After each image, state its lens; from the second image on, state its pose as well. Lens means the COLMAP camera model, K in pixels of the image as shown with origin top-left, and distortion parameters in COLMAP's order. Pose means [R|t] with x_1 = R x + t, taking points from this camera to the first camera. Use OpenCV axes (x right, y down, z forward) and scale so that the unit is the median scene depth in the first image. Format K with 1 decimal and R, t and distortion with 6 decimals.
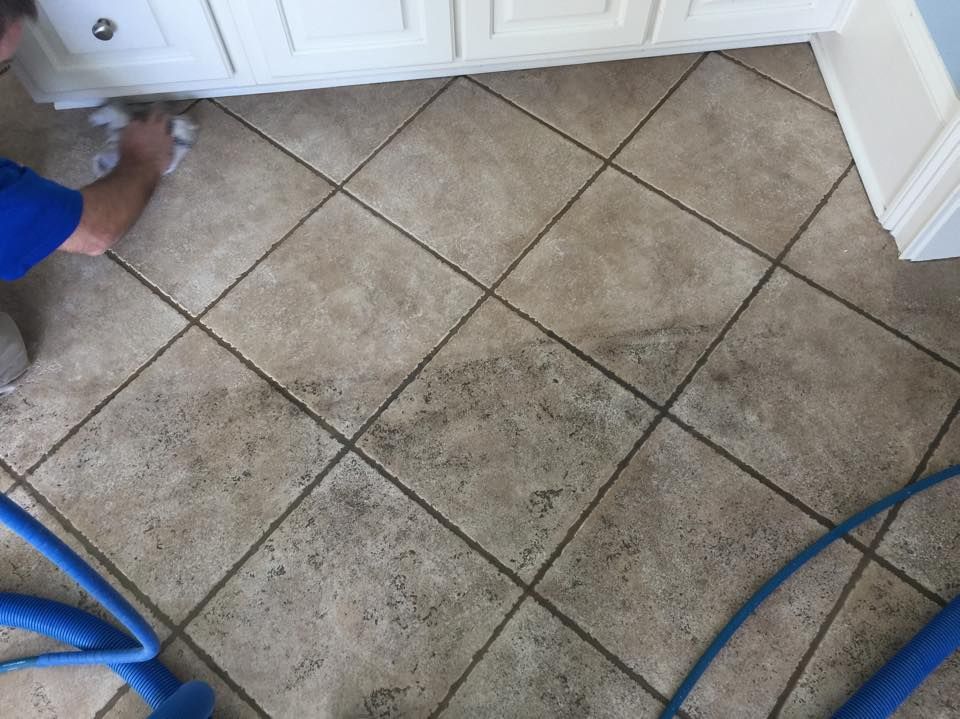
lens RADIAL K [[824.7, 0, 480.0], [0, 824.7, 359.5], [0, 0, 1]] dist [0.084415, -0.107213]
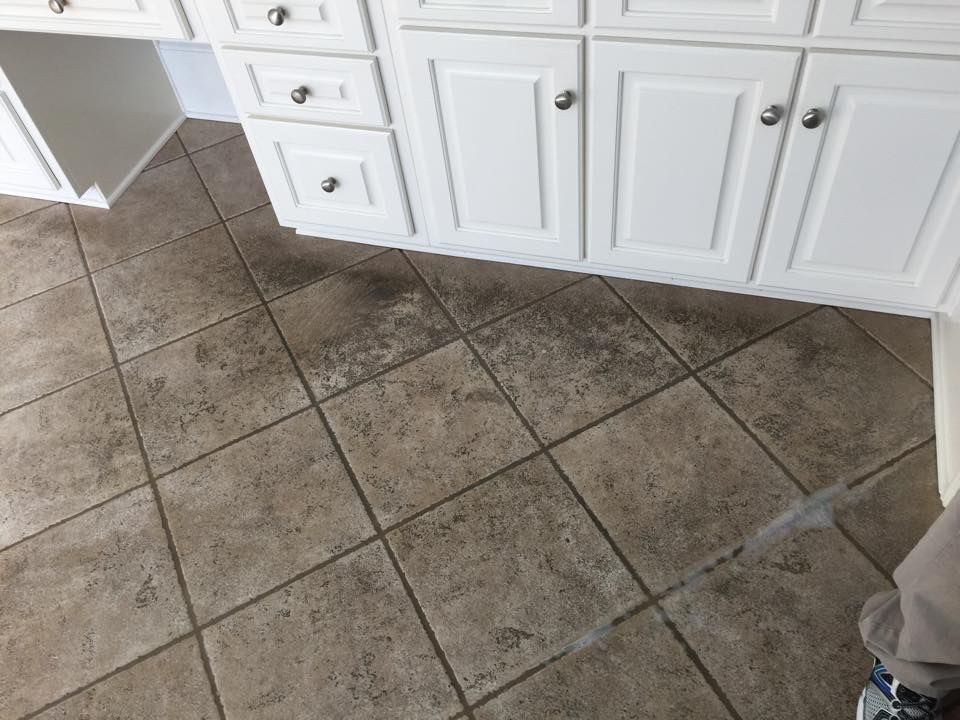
lens RADIAL K [[824.7, 0, 480.0], [0, 824.7, 360.0], [0, 0, 1]] dist [0.084415, -0.107213]
pose [[0.911294, 0.250340, -0.326915, 0.303366], [-0.316311, 0.933917, -0.166572, 0.023734], [0.263612, 0.255203, 0.930258, -0.132088]]
